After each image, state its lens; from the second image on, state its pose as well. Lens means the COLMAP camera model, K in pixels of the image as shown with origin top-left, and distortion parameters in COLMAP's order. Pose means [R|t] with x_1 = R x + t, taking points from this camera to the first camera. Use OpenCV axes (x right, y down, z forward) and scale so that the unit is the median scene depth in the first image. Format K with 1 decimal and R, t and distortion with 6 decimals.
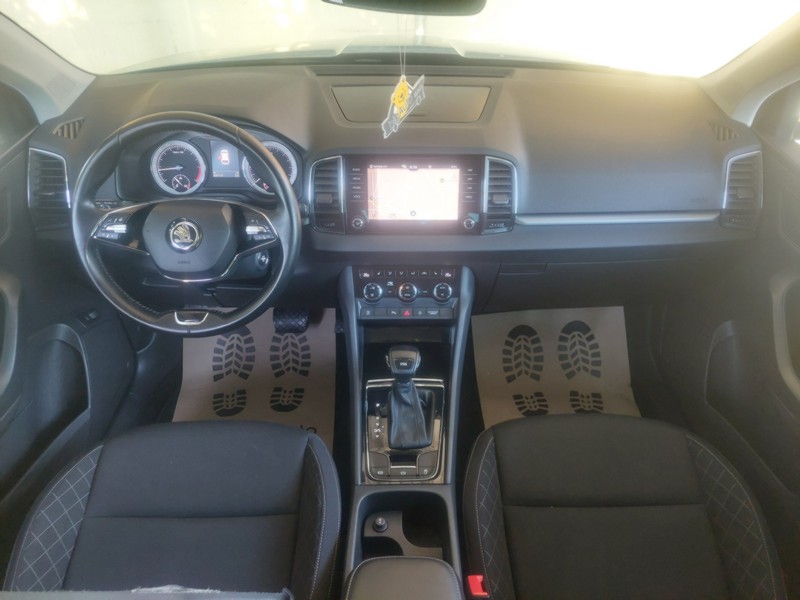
lens RADIAL K [[572.7, 0, 408.3], [0, 572.7, 296.0], [0, 0, 1]] dist [0.036545, -0.023290]
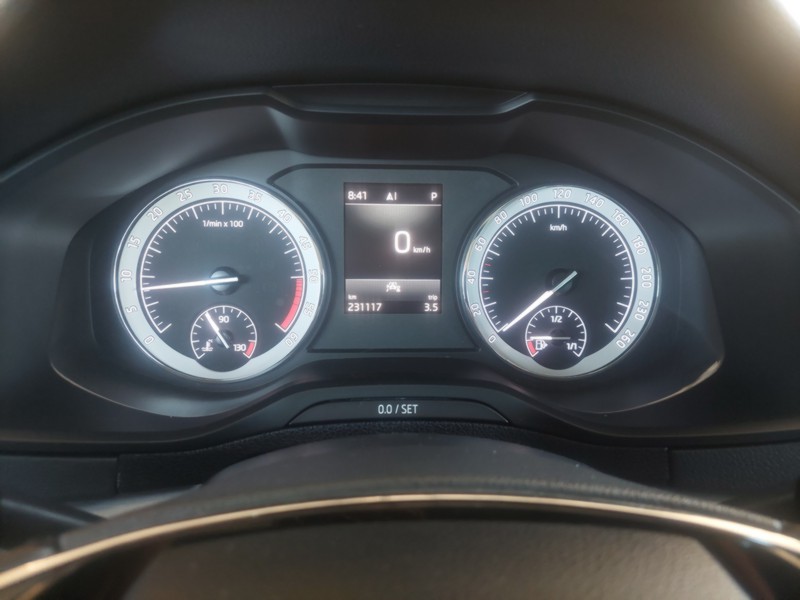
lens RADIAL K [[572.7, 0, 394.7], [0, 572.7, 299.6], [0, 0, 1]] dist [0.036545, -0.023290]
pose [[0.999553, -0.003845, 0.029654, -0.327146], [0.010049, 0.977215, -0.212016, -0.157535], [-0.028163, 0.212219, 0.976816, 0.744594]]
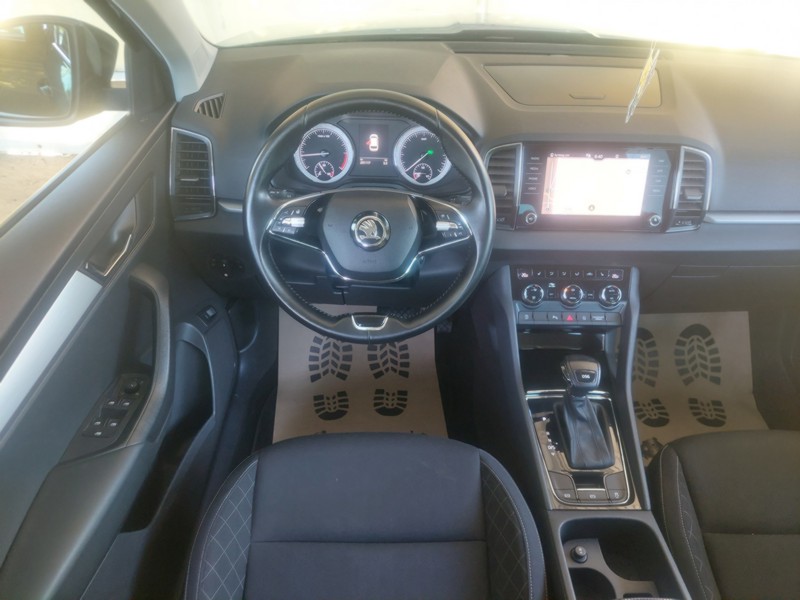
lens RADIAL K [[572.7, 0, 407.9], [0, 572.7, 305.5], [0, 0, 1]] dist [0.036545, -0.023290]
pose [[0.999764, 0.015776, 0.014963, -0.275797], [-0.016310, 0.999211, 0.036221, -0.018883], [-0.014380, -0.036457, 0.999232, 0.090271]]
